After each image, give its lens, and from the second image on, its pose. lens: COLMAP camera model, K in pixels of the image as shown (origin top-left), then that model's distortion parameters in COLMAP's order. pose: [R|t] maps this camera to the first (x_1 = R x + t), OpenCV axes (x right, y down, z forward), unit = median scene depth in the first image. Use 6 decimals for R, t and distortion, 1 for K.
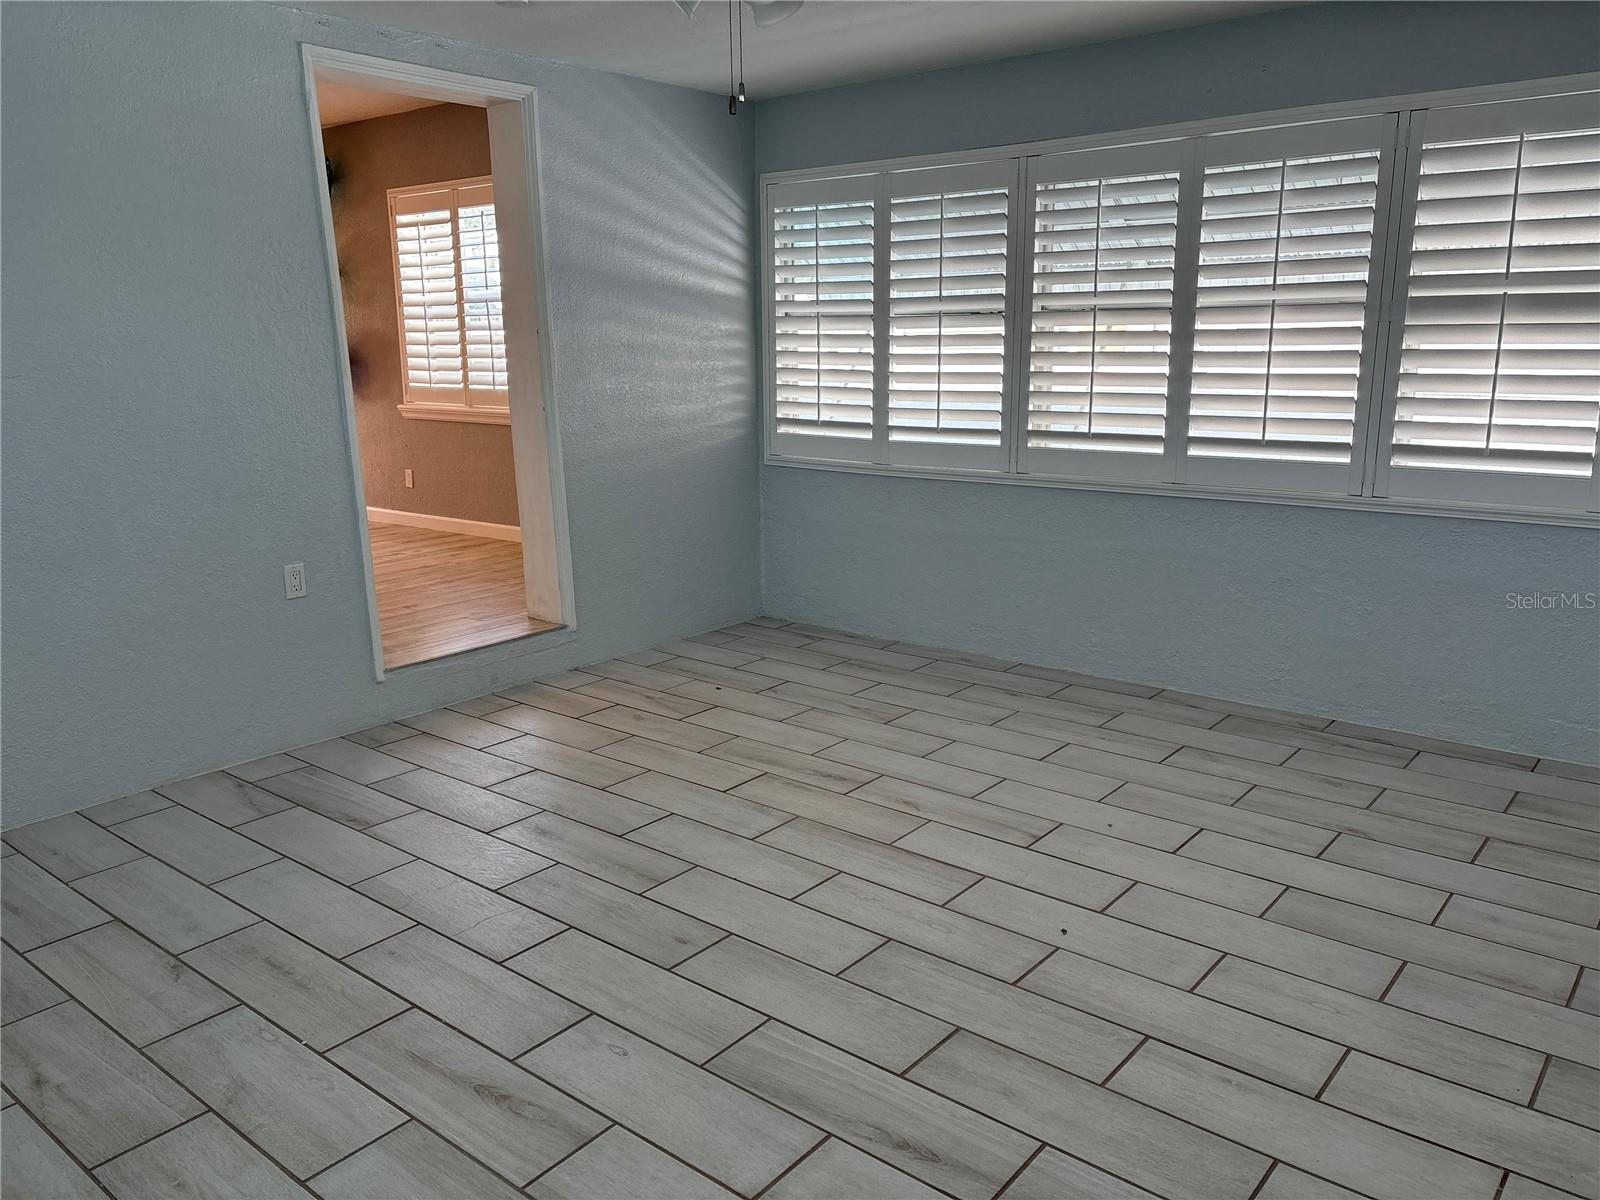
lens RADIAL K [[1190.8, 0, 800.0], [0, 1190.8, 600.0], [0, 0, 1]] dist [0.058401, -0.066385]
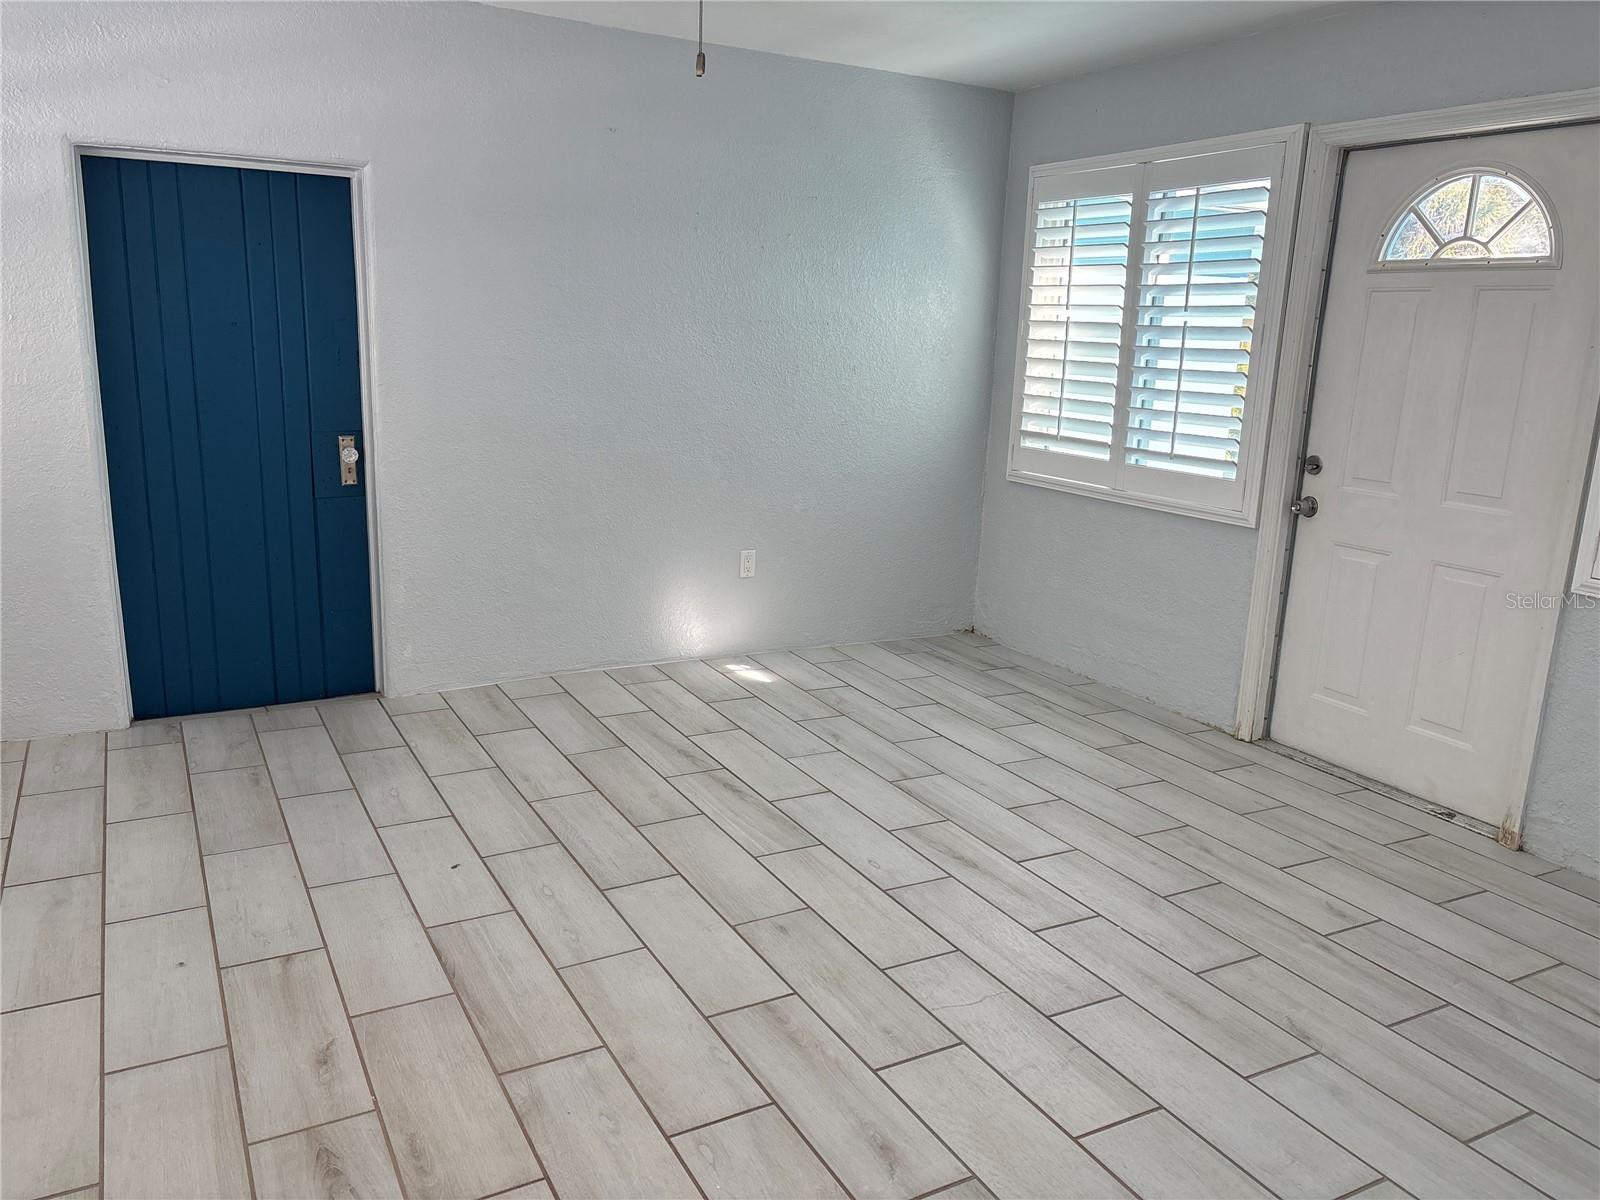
lens RADIAL K [[1202.9, 0, 796.4], [0, 1202.9, 606.9], [0, 0, 1]] dist [0.076855, -0.081634]
pose [[-0.927178, -0.105107, 0.359574, -0.468679], [0.058281, 0.907676, 0.415605, -0.404894], [-0.370059, 0.406296, -0.835452, 1.818710]]
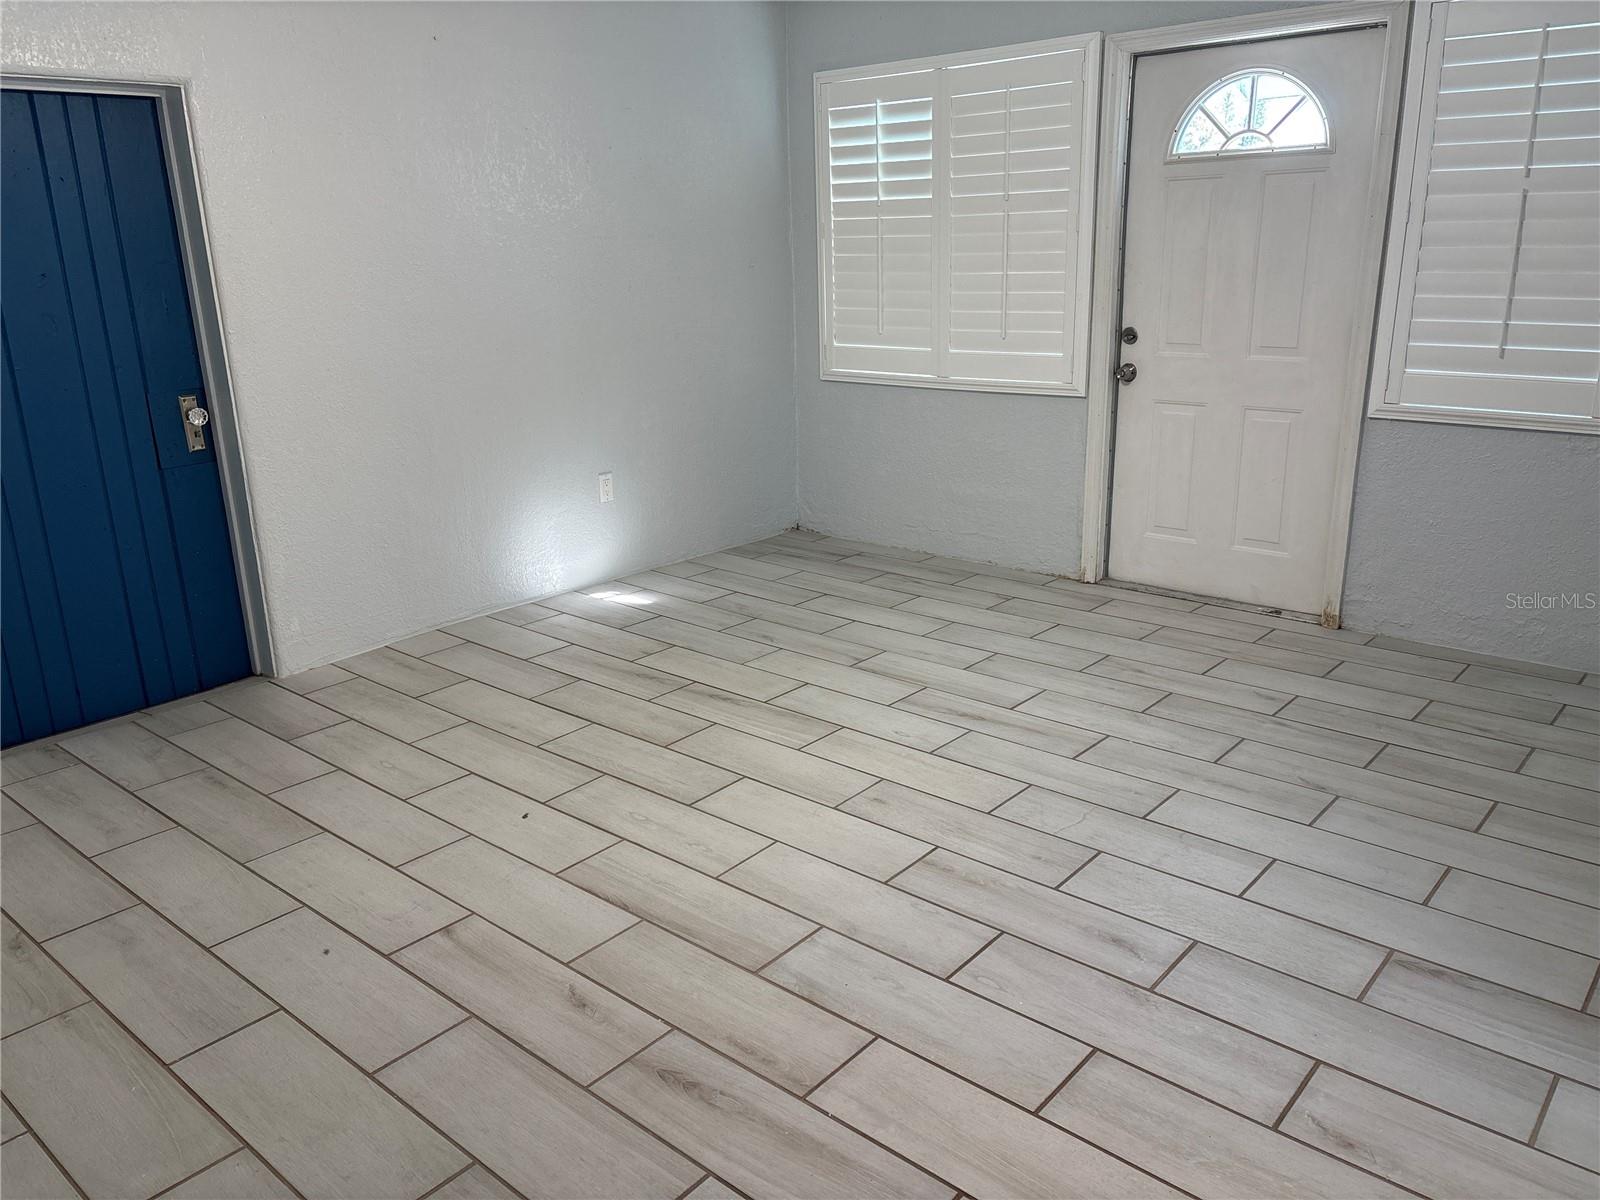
lens RADIAL K [[1203.3, 0, 800.0], [0, 1203.3, 600.0], [0, 0, 1]] dist [0.070794, -0.089917]
pose [[-0.999032, 0.027552, 0.034287, -0.072390], [0.040788, 0.872055, 0.487705, -0.437277], [-0.016463, 0.488632, -0.872335, 1.960175]]
